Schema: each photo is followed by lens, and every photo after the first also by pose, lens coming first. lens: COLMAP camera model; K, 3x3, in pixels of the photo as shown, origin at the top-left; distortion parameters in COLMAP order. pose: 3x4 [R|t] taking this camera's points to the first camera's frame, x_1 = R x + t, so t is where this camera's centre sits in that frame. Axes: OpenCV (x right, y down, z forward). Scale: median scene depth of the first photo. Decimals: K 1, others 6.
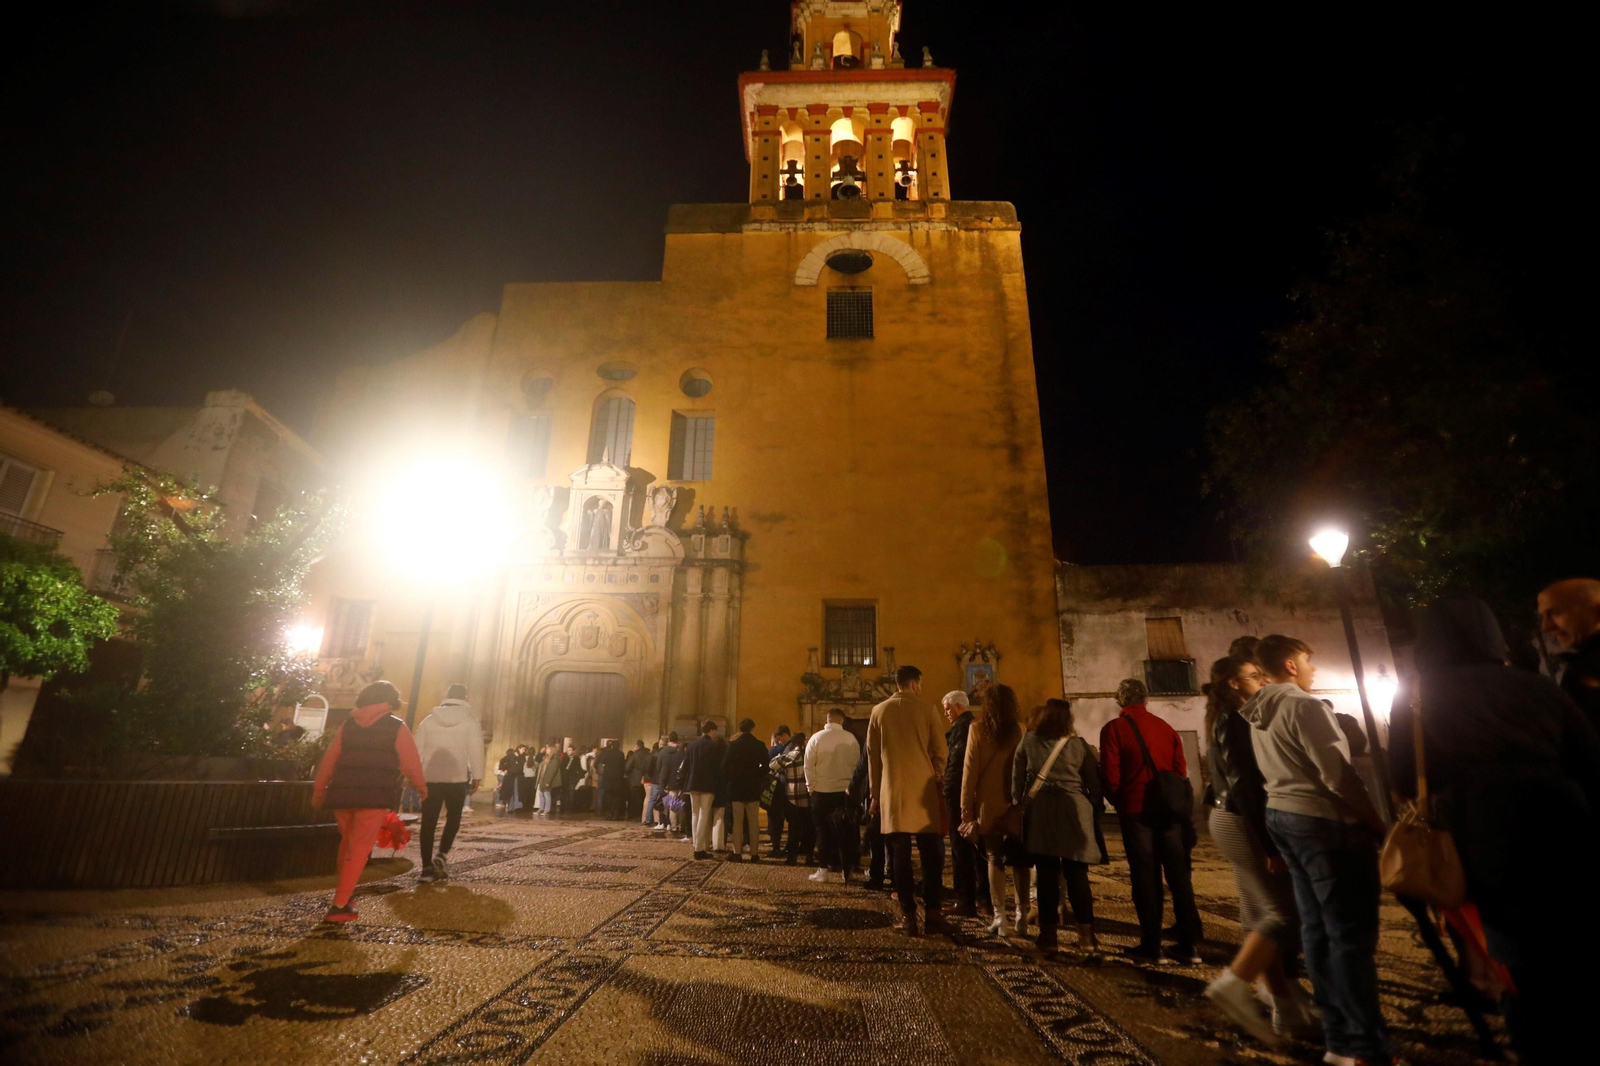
lens RADIAL K [[719.6, 0, 798.3], [0, 719.6, 540.1], [0, 0, 1]] dist [-0.069249, 0.020568]
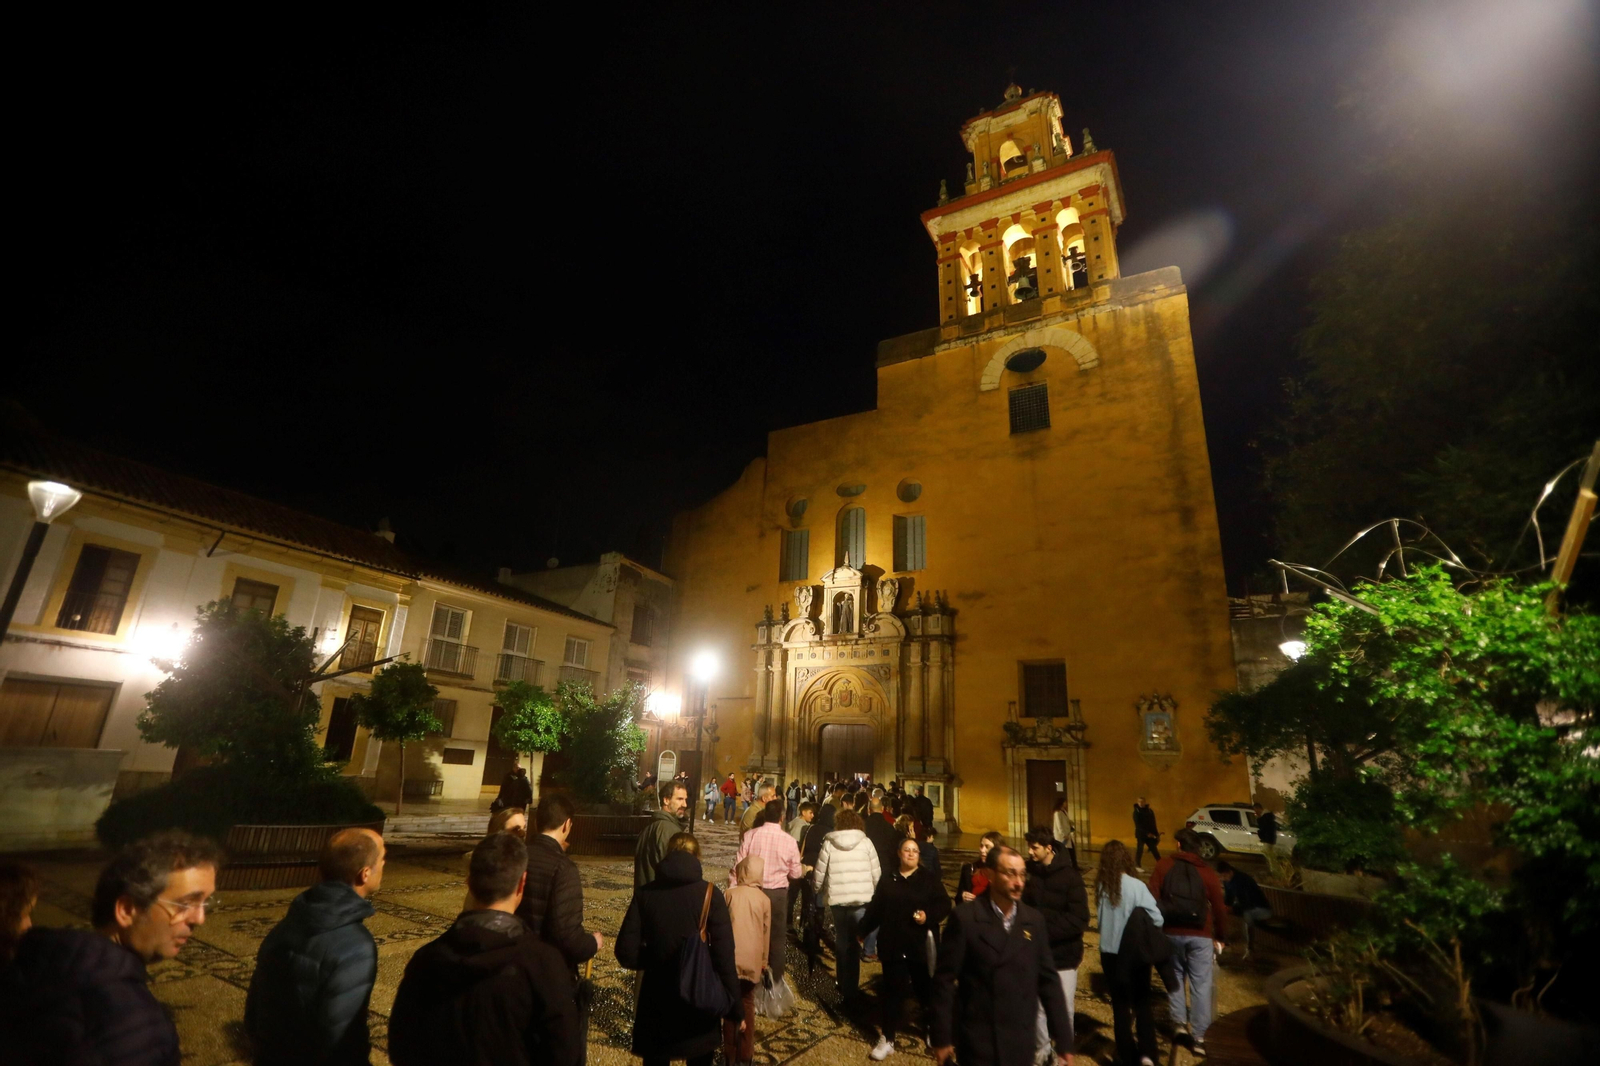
lens RADIAL K [[719.6, 0, 797.7], [0, 719.6, 536.6], [0, 0, 1]] dist [-0.069249, 0.020568]
pose [[0.883005, -0.123981, -0.452693, 0.248694], [0.118520, 0.992124, -0.040537, -0.109618], [0.454153, -0.017858, 0.890745, -0.221418]]
